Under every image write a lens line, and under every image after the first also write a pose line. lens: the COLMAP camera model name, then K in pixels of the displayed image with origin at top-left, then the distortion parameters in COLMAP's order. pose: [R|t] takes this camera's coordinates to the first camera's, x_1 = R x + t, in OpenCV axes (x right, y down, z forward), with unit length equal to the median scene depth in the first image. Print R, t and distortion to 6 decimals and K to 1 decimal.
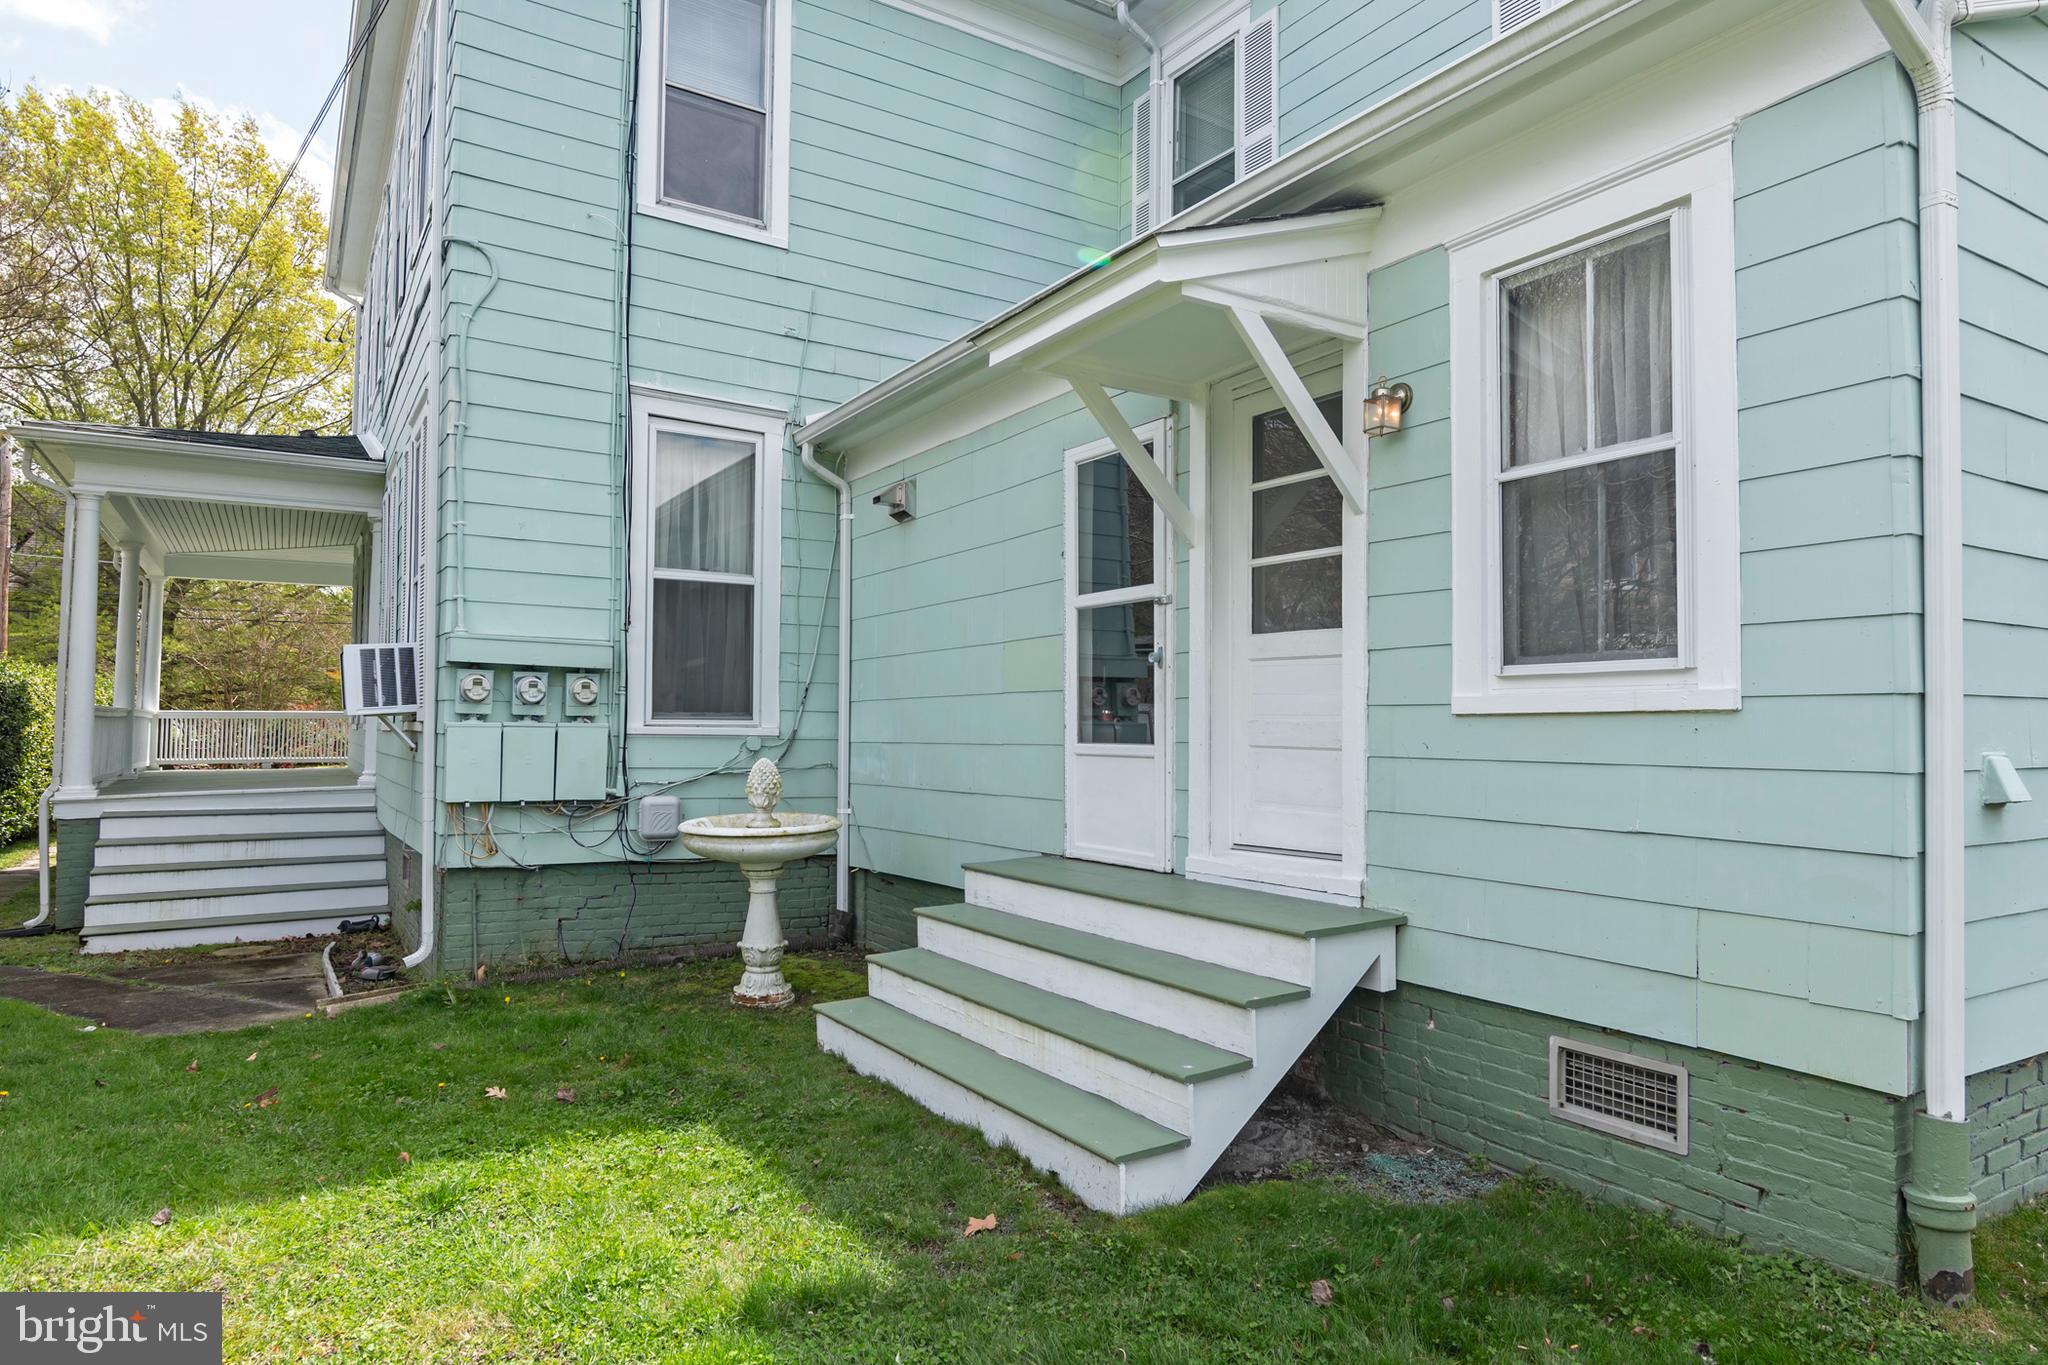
lens RADIAL K [[1229.7, 0, 1019.2], [0, 1229.7, 689.1], [0, 0, 1]] dist [-0.003160, 0.000589]
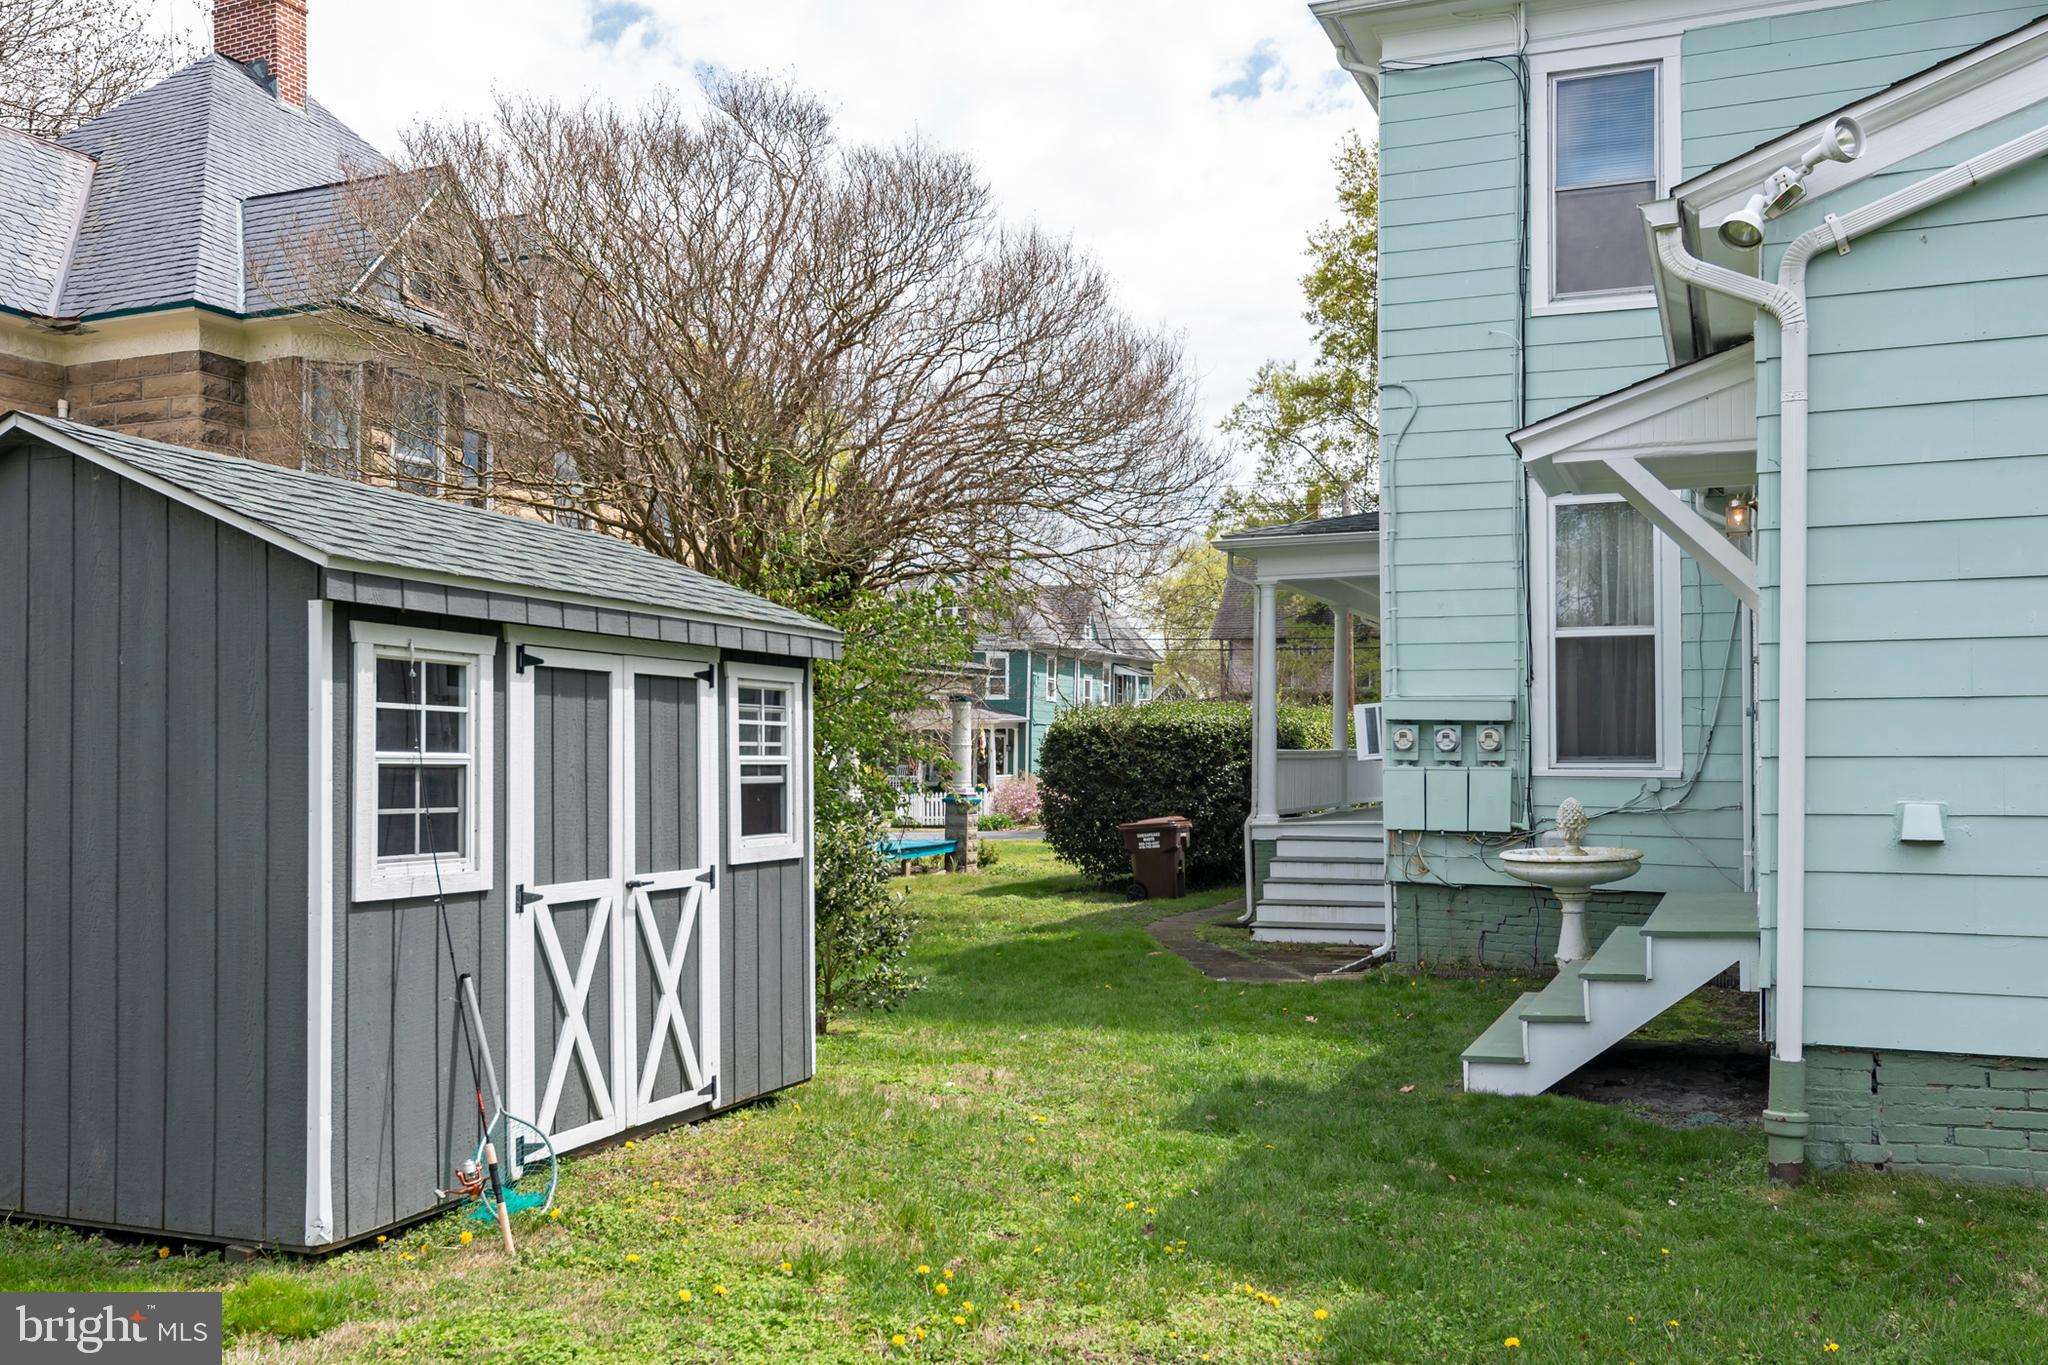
lens RADIAL K [[1720.2, 0, 1026.6], [0, 1720.2, 732.3], [0, 0, 1]] dist [-0.004095, 0.003372]
pose [[0.585732, -0.017329, -0.810319, 0.707469], [0.031308, 0.999509, 0.001255, -0.021210], [0.809900, -0.026105, 0.585987, -0.324339]]
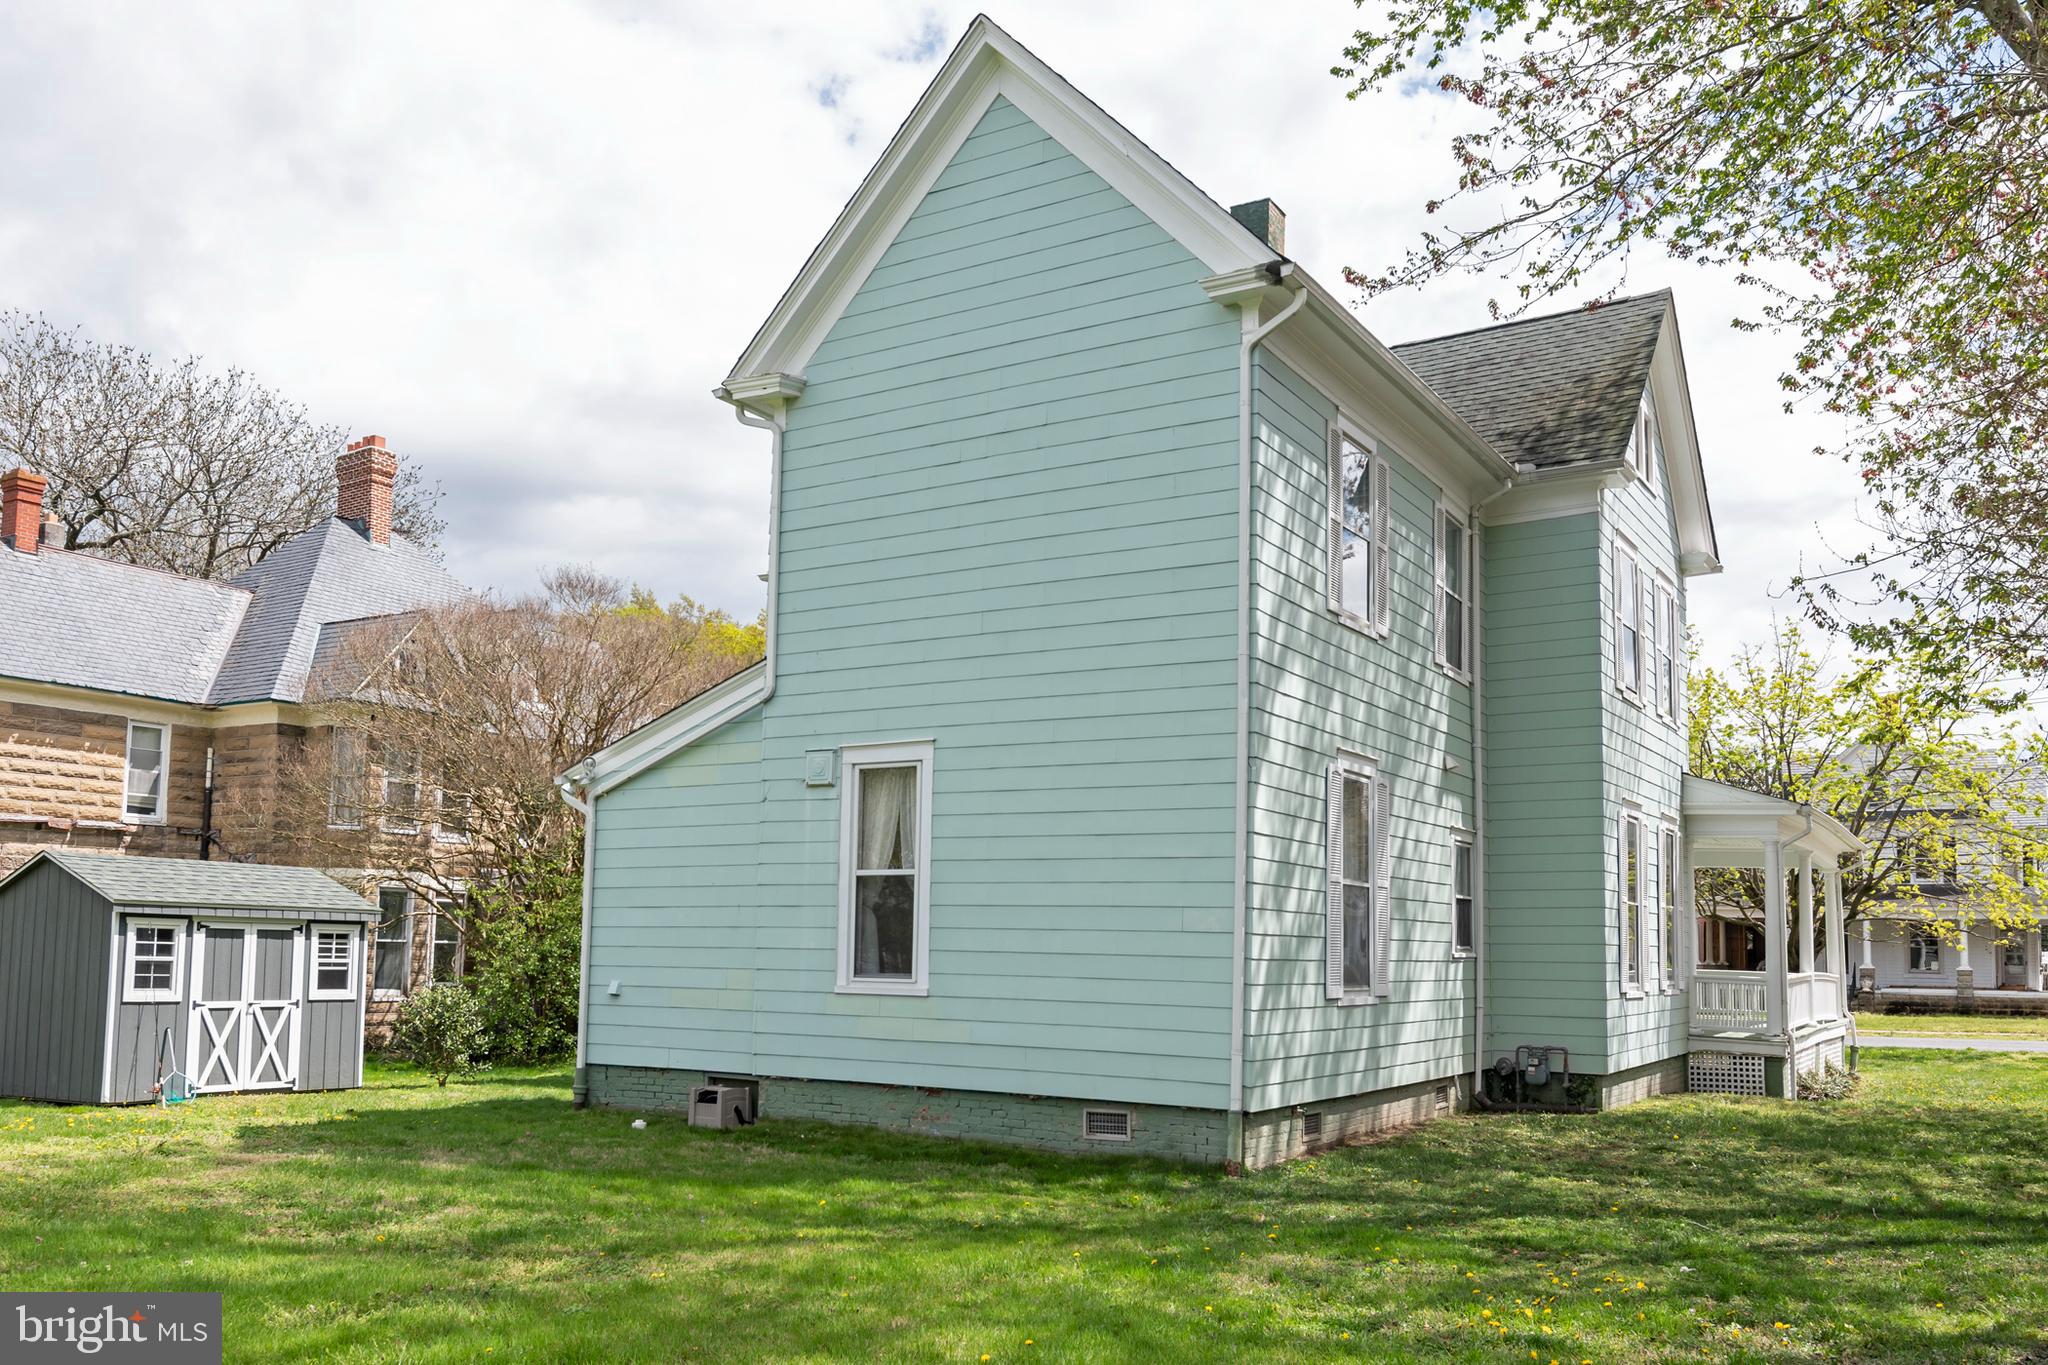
lens RADIAL K [[1667.7, 0, 1021.4], [0, 1667.7, 826.1], [0, 0, 1]] dist [0.001580, 0.001949]
pose [[0.460067, -0.067841, -0.885288, 2.491701], [0.017339, 0.997573, -0.067435, -0.023615], [0.887715, 0.015674, 0.460127, -0.110381]]
